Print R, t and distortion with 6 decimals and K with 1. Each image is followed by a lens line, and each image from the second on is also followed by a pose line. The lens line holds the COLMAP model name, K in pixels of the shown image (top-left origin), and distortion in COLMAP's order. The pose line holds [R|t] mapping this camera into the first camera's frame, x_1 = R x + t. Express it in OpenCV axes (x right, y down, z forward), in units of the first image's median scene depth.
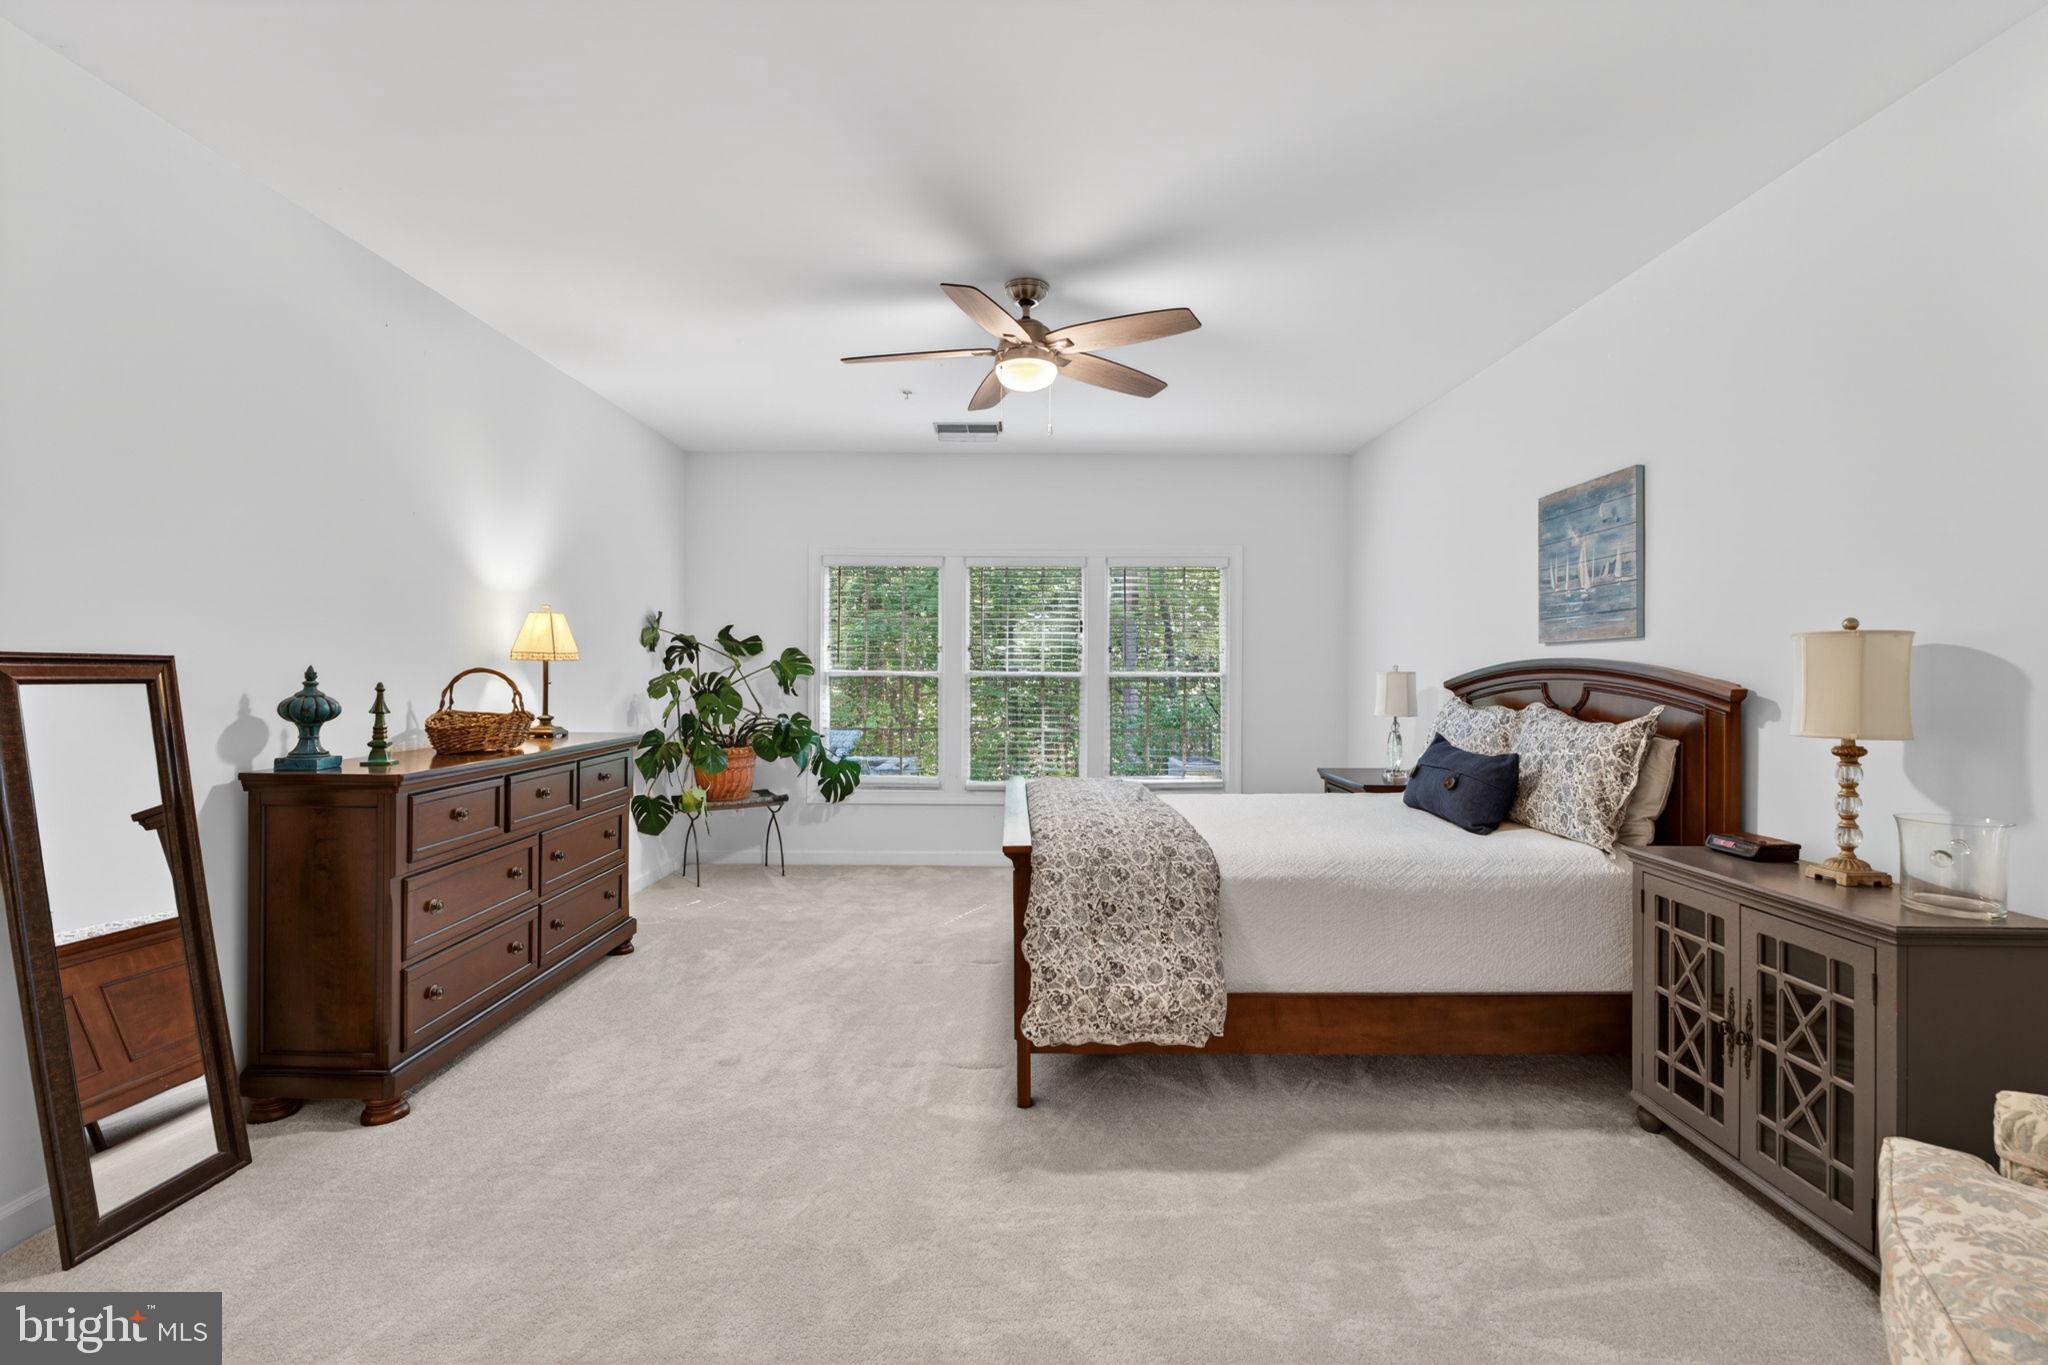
lens RADIAL K [[934.9, 0, 1022.0], [0, 934.9, 675.4], [0, 0, 1]] dist [0.000874, 0.000103]
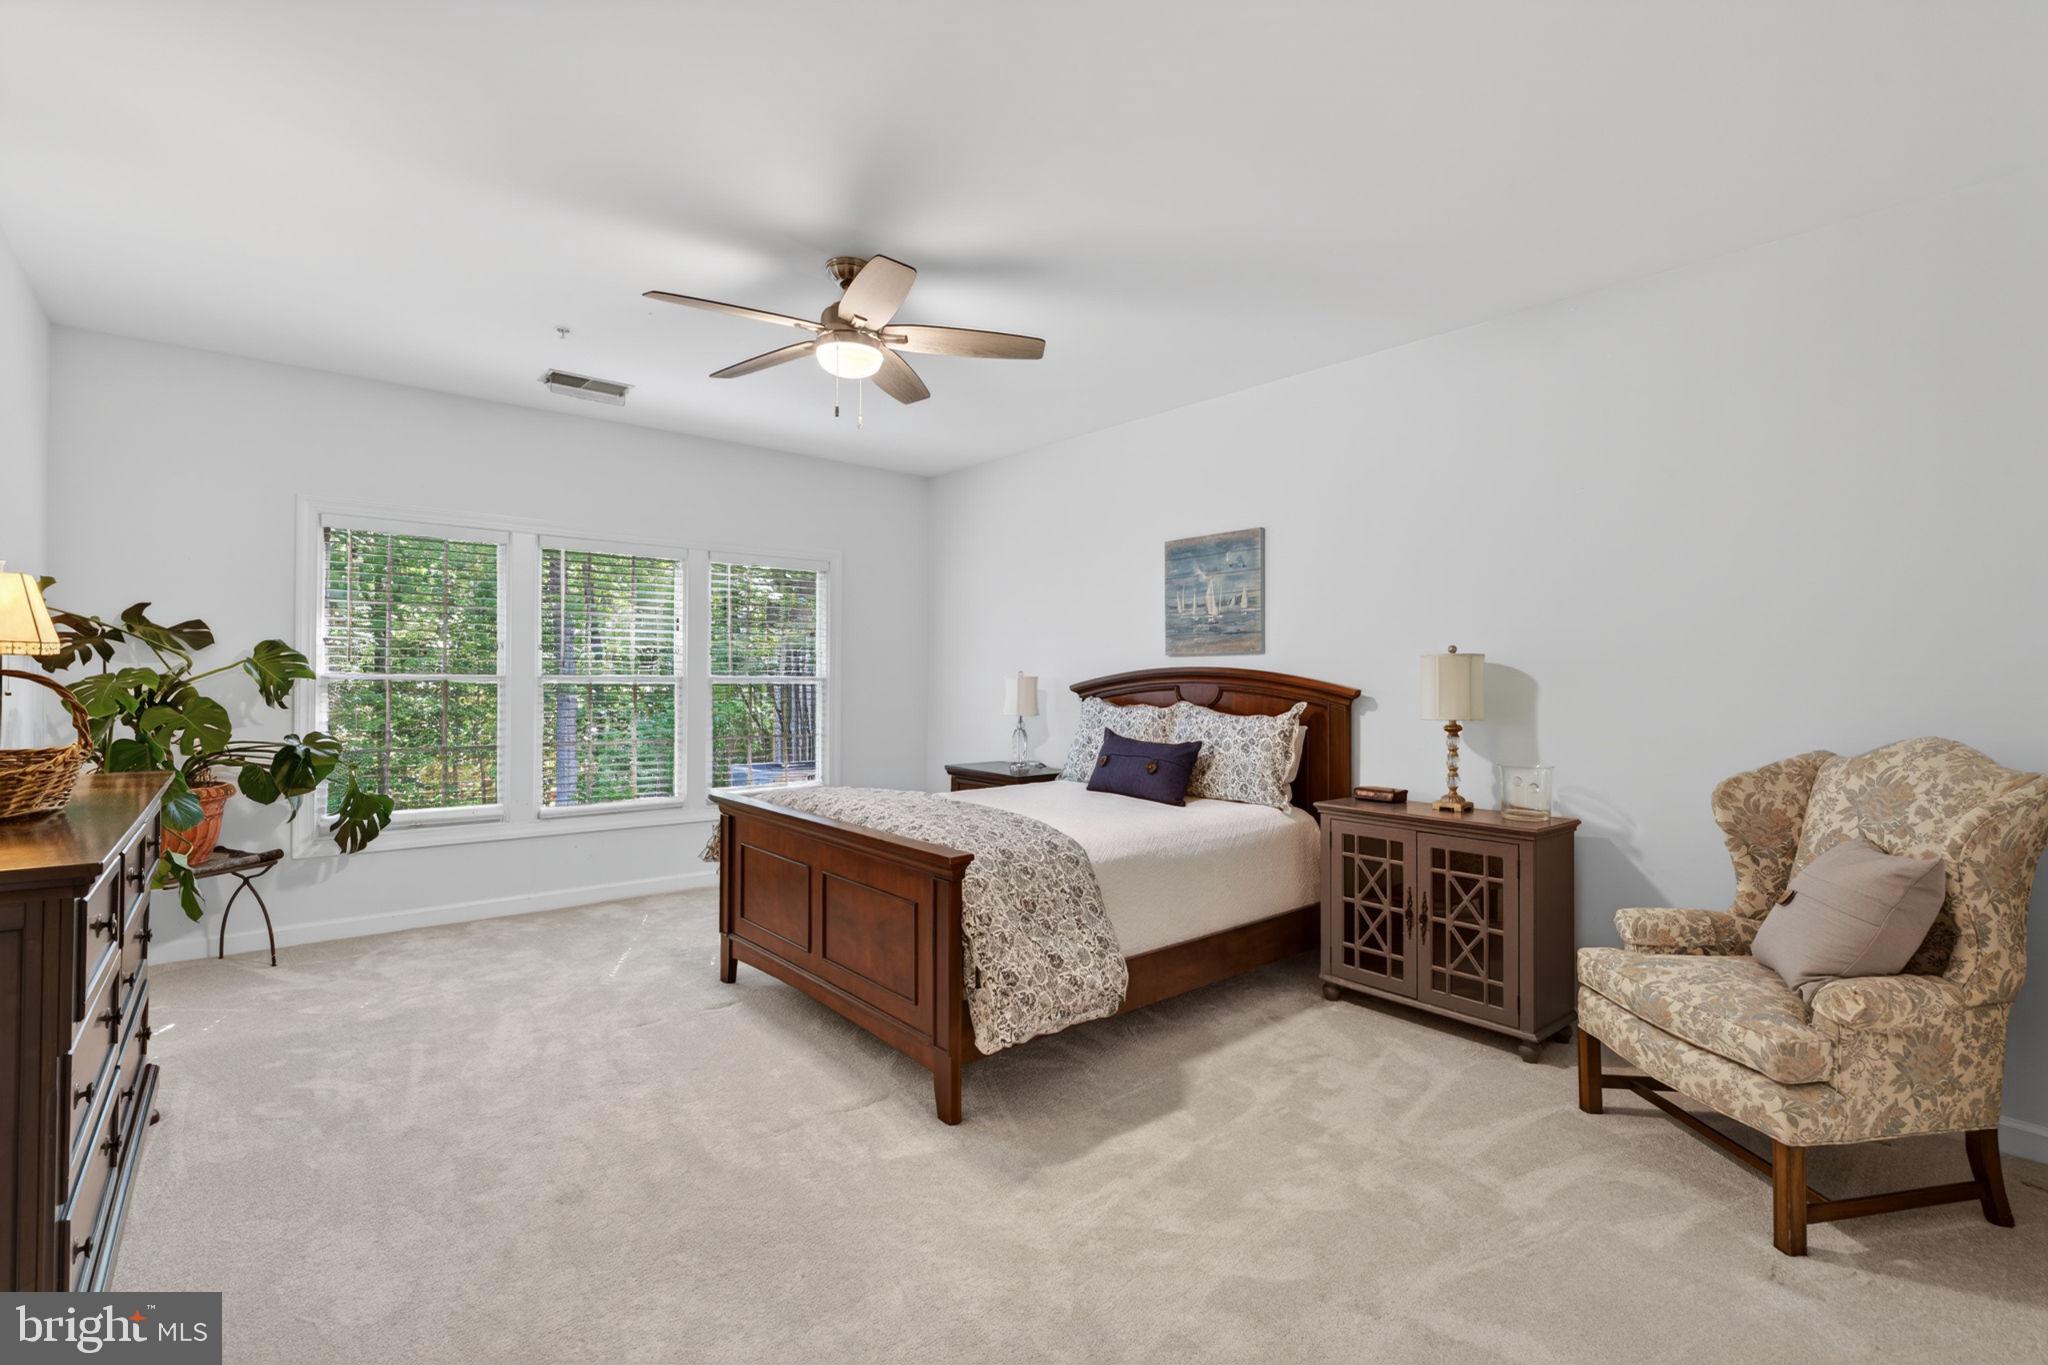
lens RADIAL K [[932.0, 0, 1031.0], [0, 932.0, 674.5], [0, 0, 1]] dist [-0.001441, -0.000212]
pose [[0.757293, 0.003606, 0.653066, -0.543804], [-0.001618, 0.999992, -0.003645, -0.003532], [-0.653073, 0.001703, 0.757293, 0.200537]]
